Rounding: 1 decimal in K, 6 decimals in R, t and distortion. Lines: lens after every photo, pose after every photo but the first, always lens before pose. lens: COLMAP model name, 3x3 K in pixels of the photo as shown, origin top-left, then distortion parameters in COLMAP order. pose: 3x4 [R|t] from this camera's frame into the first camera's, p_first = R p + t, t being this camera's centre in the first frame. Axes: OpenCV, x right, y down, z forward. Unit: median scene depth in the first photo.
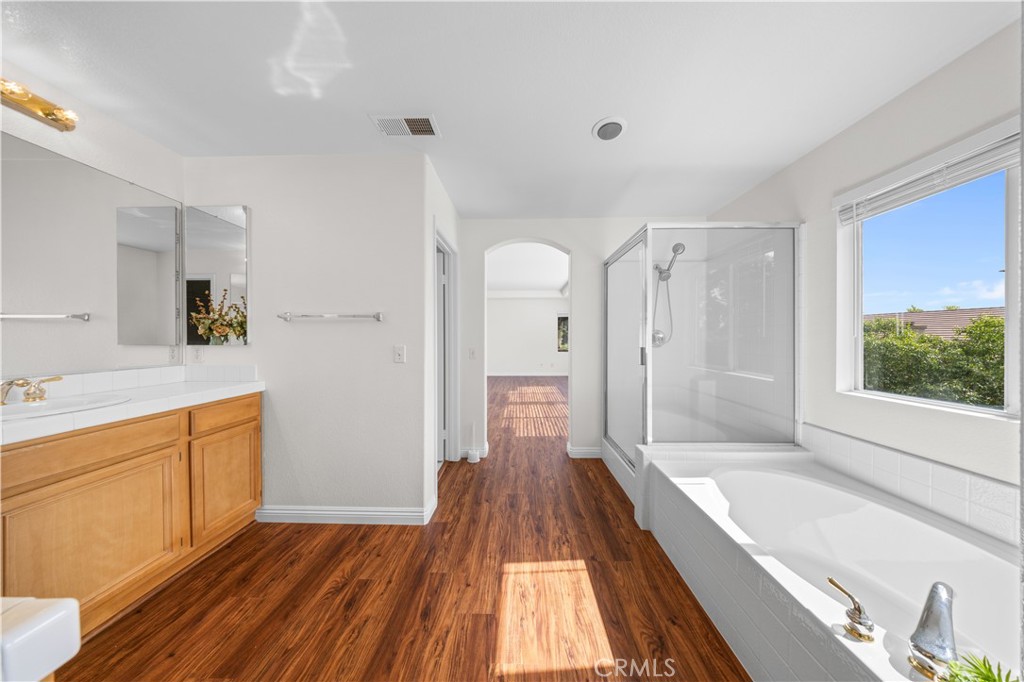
lens RADIAL K [[346.2, 0, 509.5], [0, 346.2, 335.6], [0, 0, 1]] dist [-0.001726, -0.000015]
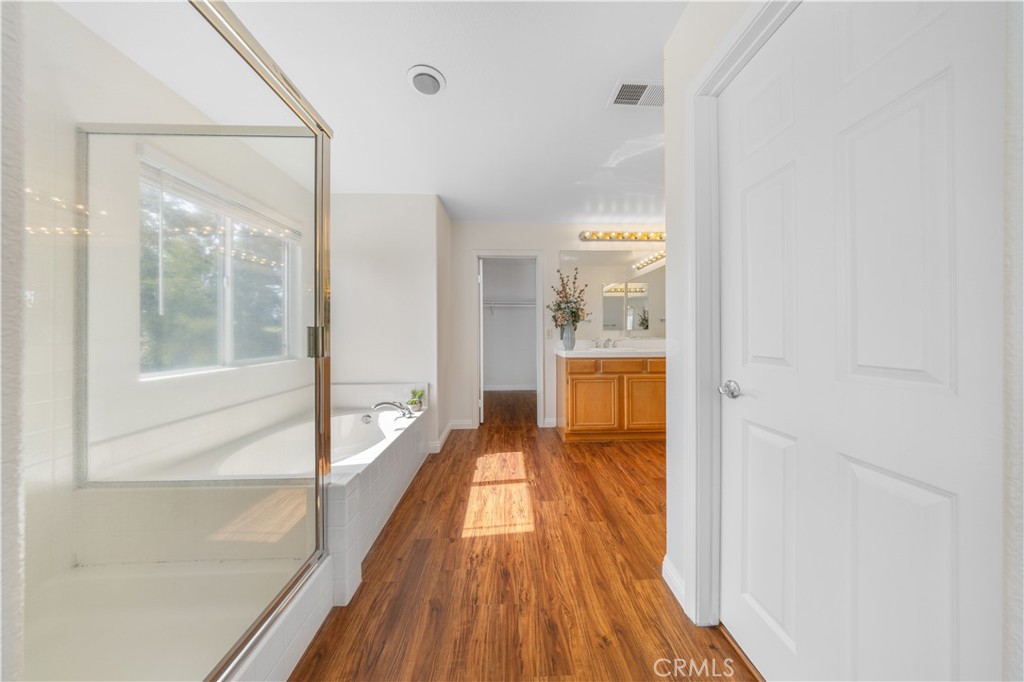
lens RADIAL K [[346.2, 0, 509.5], [0, 346.2, 335.6], [0, 0, 1]] dist [-0.001726, -0.000015]
pose [[-0.998895, 0.002953, -0.046901, 0.123991], [0.002802, 0.999991, 0.003282, 0.060168], [0.046910, 0.003146, -0.998894, 1.976303]]
